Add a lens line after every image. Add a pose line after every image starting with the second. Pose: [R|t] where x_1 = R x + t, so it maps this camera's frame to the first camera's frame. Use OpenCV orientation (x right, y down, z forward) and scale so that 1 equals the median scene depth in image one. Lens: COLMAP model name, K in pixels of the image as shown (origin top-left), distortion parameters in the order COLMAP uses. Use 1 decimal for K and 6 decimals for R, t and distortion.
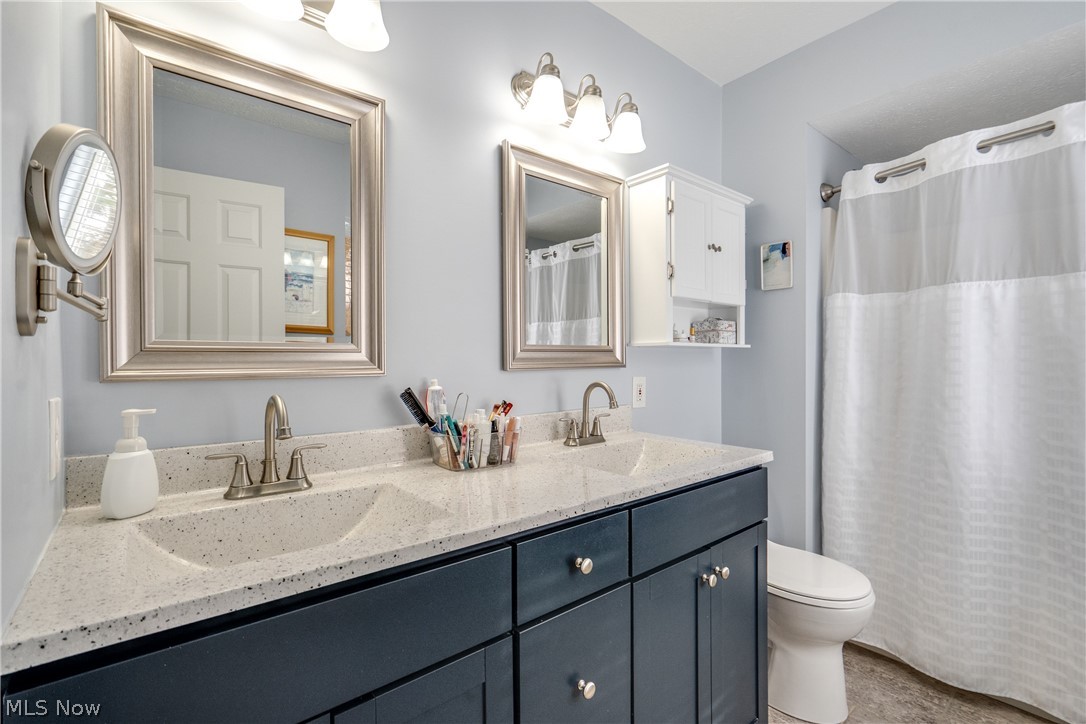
lens RADIAL K [[496.9, 0, 539.3], [0, 496.9, 362.4], [0, 0, 1]] dist [-0.005174, 0.001664]
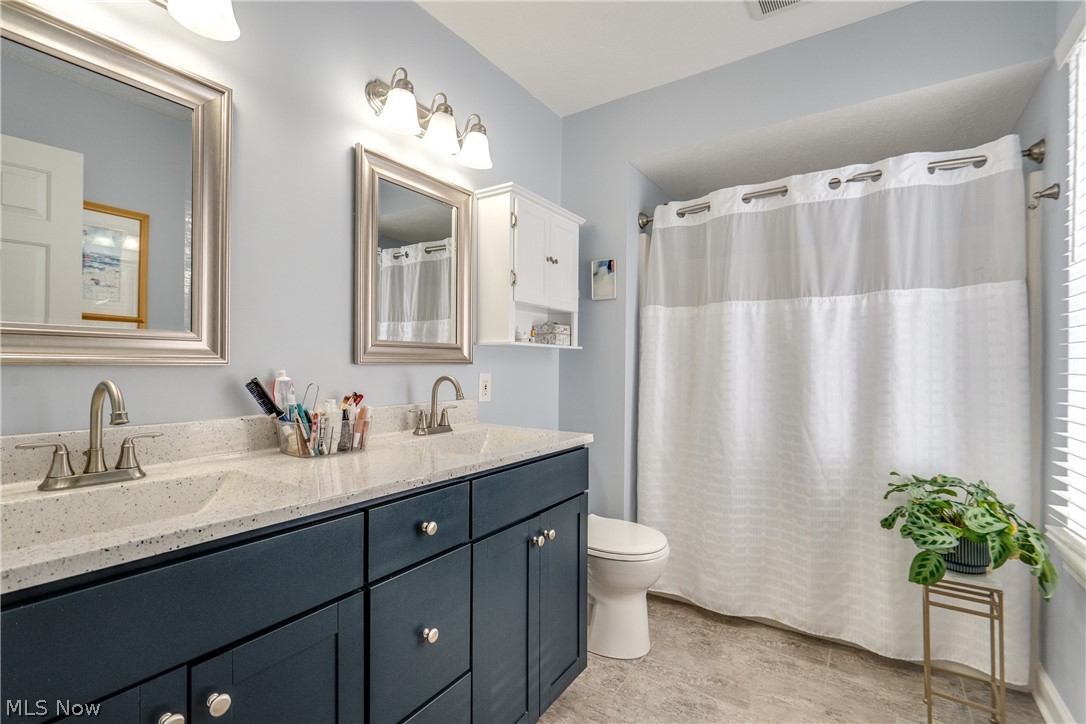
lens RADIAL K [[496.9, 0, 542.9], [0, 496.9, 364.2], [0, 0, 1]] dist [-0.005174, 0.001664]
pose [[0.954977, 0.011503, 0.296455, -0.002599], [-0.010345, 0.999932, -0.005473, 0.017277], [-0.296498, 0.002160, 0.955031, -0.101123]]
